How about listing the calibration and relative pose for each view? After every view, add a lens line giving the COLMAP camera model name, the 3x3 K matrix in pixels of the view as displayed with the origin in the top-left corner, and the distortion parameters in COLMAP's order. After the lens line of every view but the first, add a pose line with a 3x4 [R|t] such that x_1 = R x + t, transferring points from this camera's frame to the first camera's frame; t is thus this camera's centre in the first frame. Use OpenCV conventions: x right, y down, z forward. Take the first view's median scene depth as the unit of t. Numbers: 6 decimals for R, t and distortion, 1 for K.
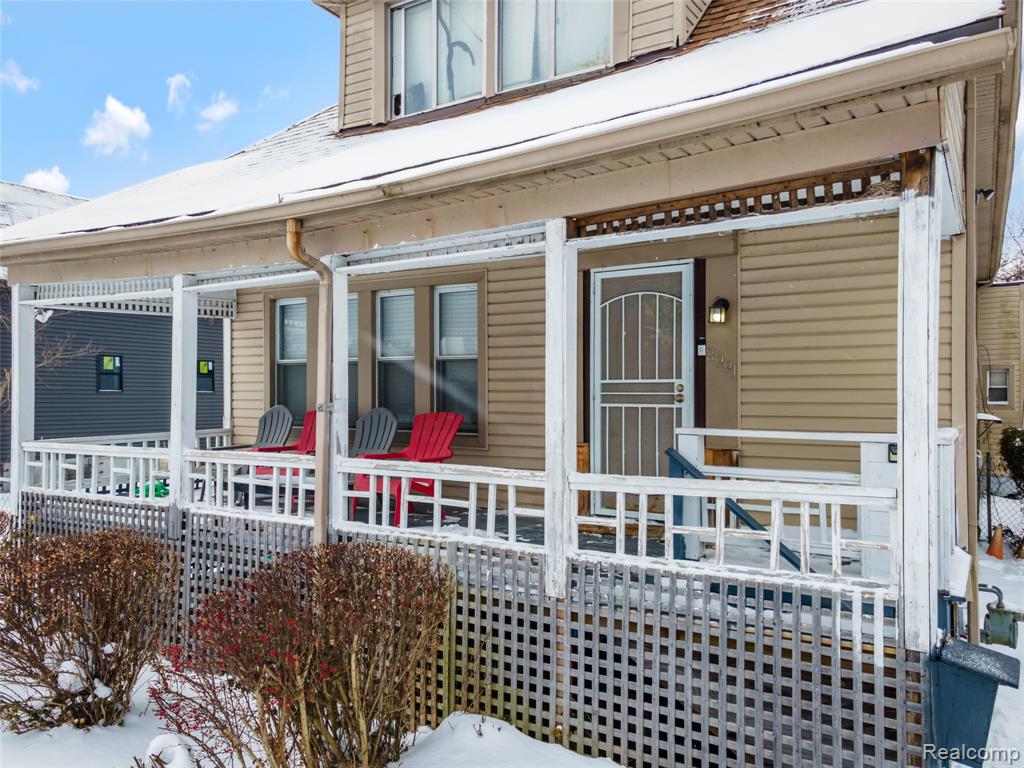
lens RADIAL K [[728.4, 0, 513.4], [0, 728.4, 408.0], [0, 0, 1]] dist [0.038582, 0.018773]
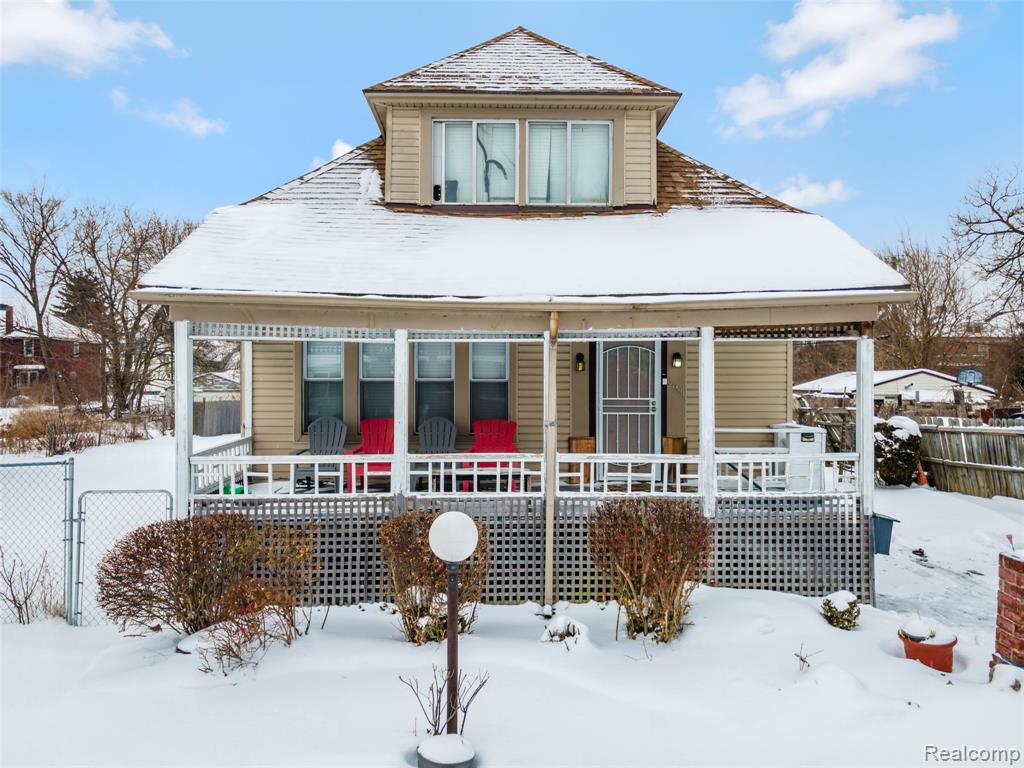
lens RADIAL K [[728.4, 0, 493.4], [0, 728.4, 394.2], [0, 0, 1]] dist [0.038582, 0.018773]
pose [[0.847910, -0.011342, 0.530019, -1.270570], [0.008857, 0.999935, 0.007229, -0.080945], [-0.530067, -0.001435, 0.847955, -0.318433]]
